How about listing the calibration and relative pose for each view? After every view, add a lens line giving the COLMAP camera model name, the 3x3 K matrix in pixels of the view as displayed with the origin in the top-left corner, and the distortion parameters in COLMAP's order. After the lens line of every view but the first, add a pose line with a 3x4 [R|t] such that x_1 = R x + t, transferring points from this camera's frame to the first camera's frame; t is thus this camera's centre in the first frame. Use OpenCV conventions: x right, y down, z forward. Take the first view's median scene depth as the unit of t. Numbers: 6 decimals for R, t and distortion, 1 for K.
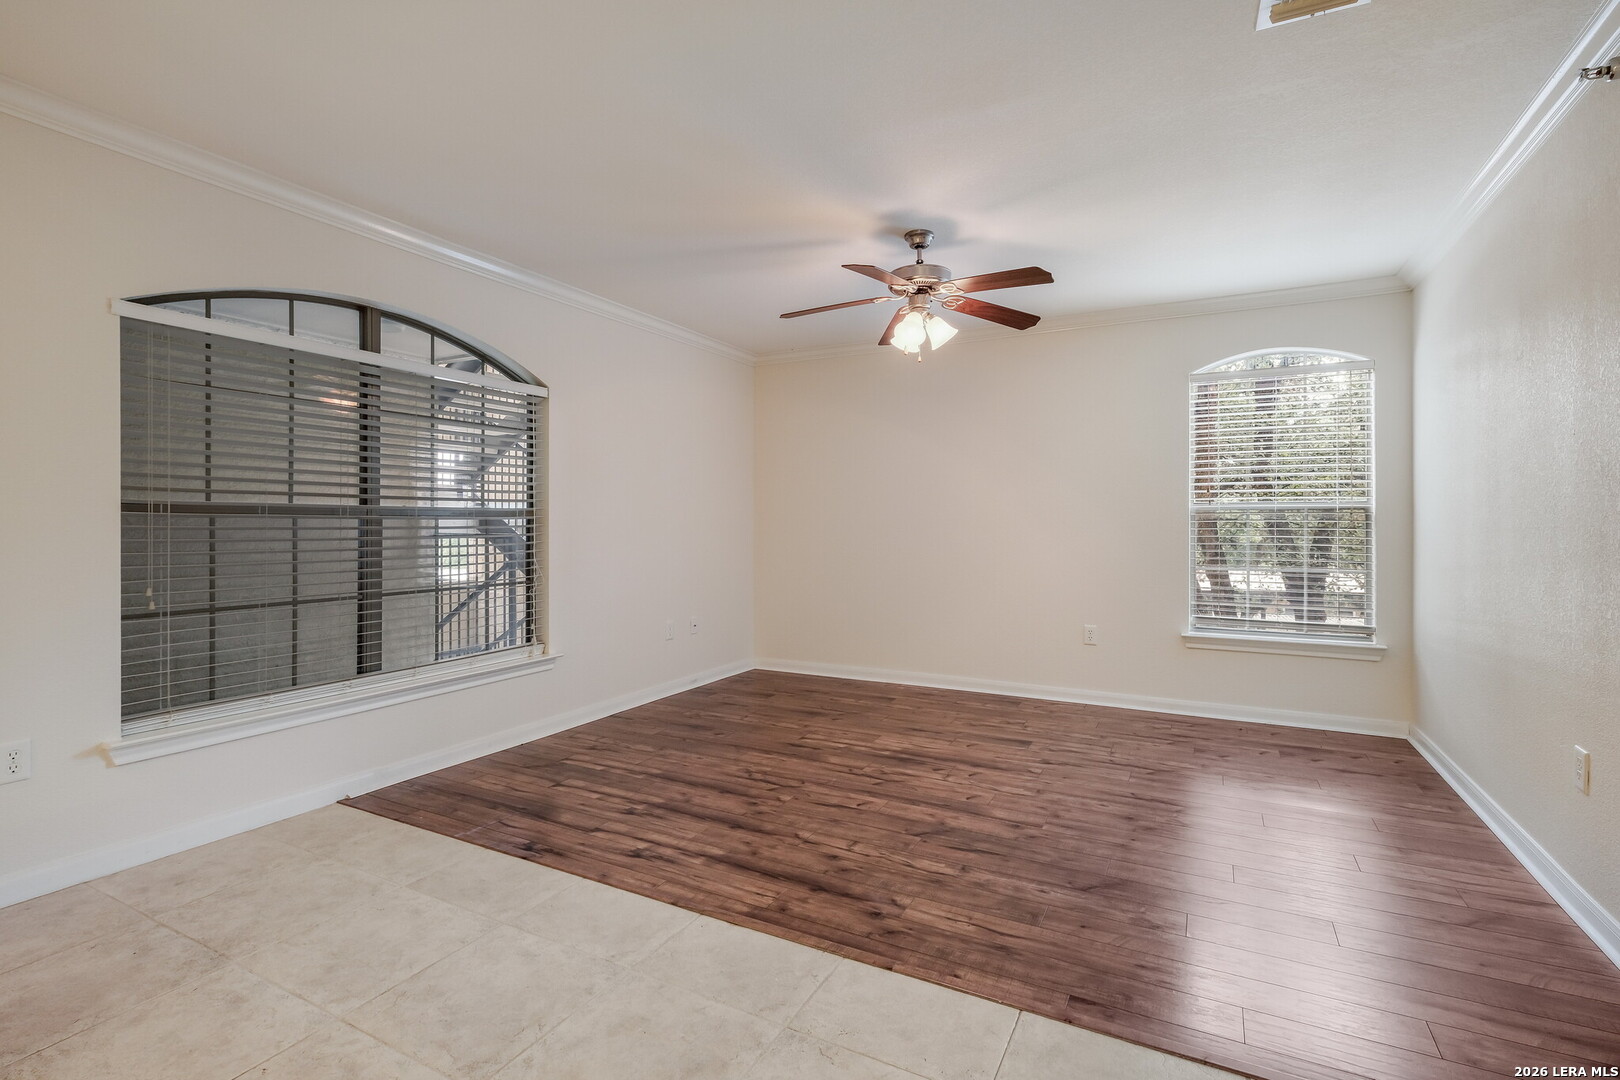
lens RADIAL K [[746.8, 0, 807.4], [0, 746.8, 539.4], [0, 0, 1]] dist [0.004704, 0.000302]
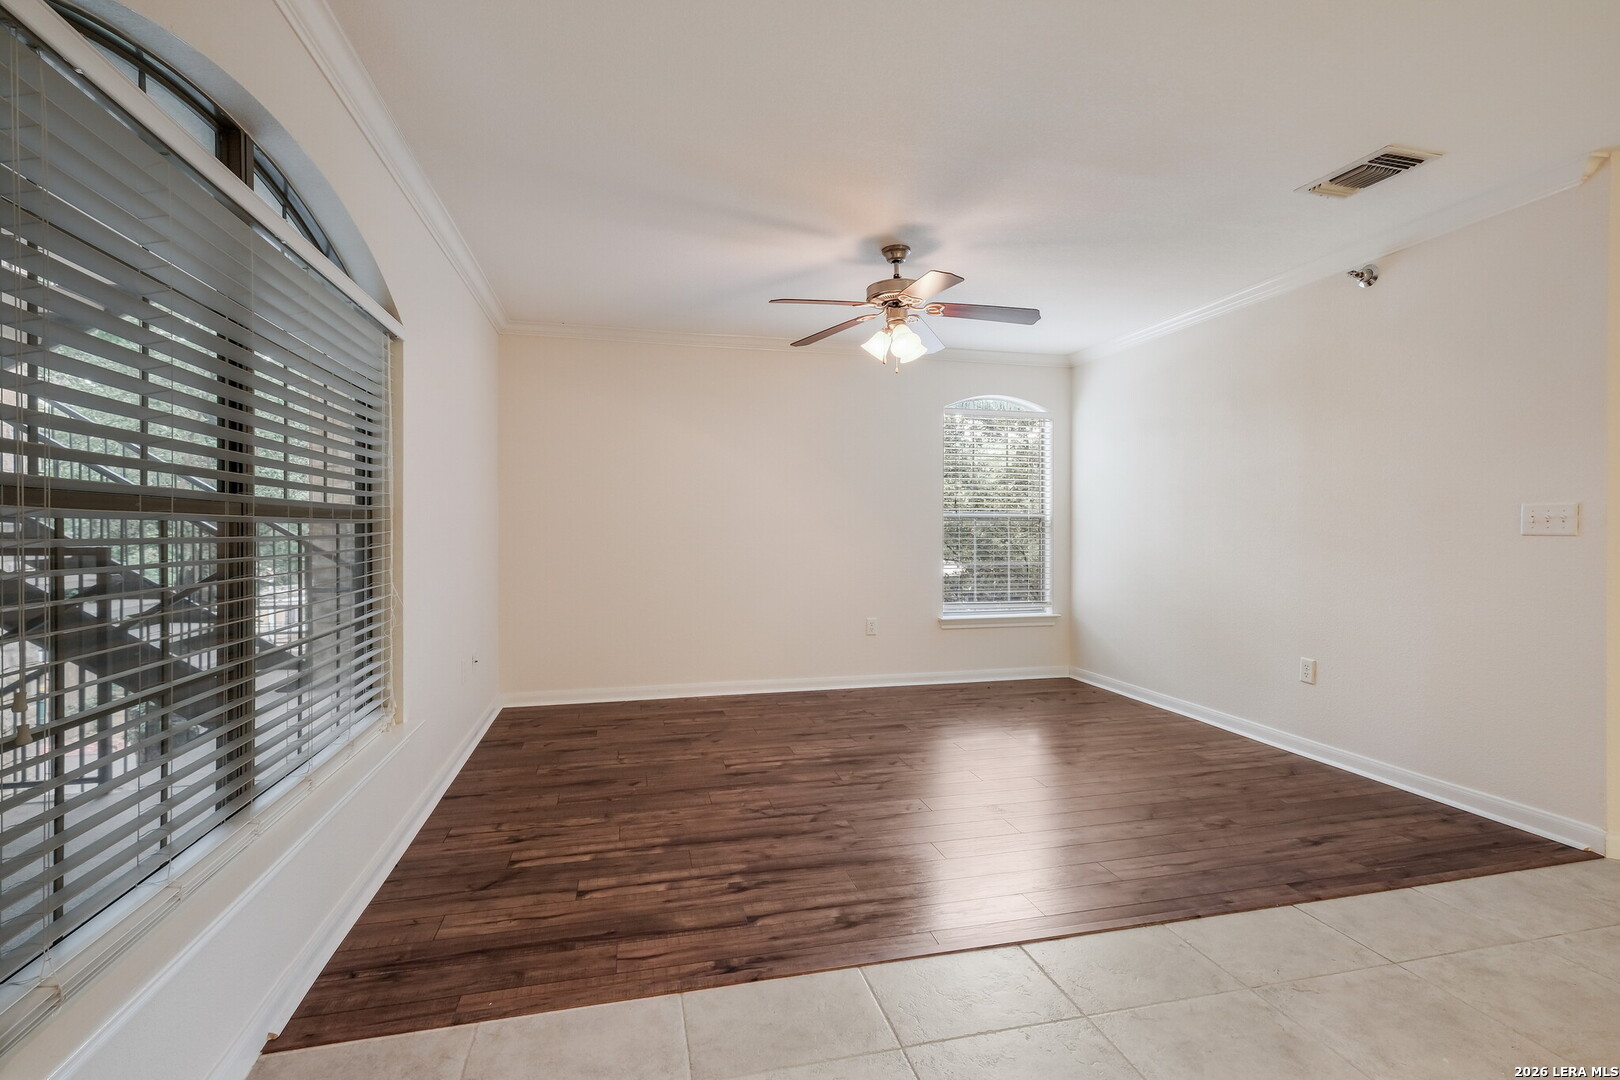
lens RADIAL K [[742.0, 0, 808.1], [0, 742.0, 544.9], [0, 0, 1]] dist [0.005728, 0.000393]
pose [[0.743704, -0.014169, 0.668359, -0.632547], [0.012881, 0.999893, 0.006864, -0.007432], [-0.668385, 0.003504, 0.743807, 0.317319]]
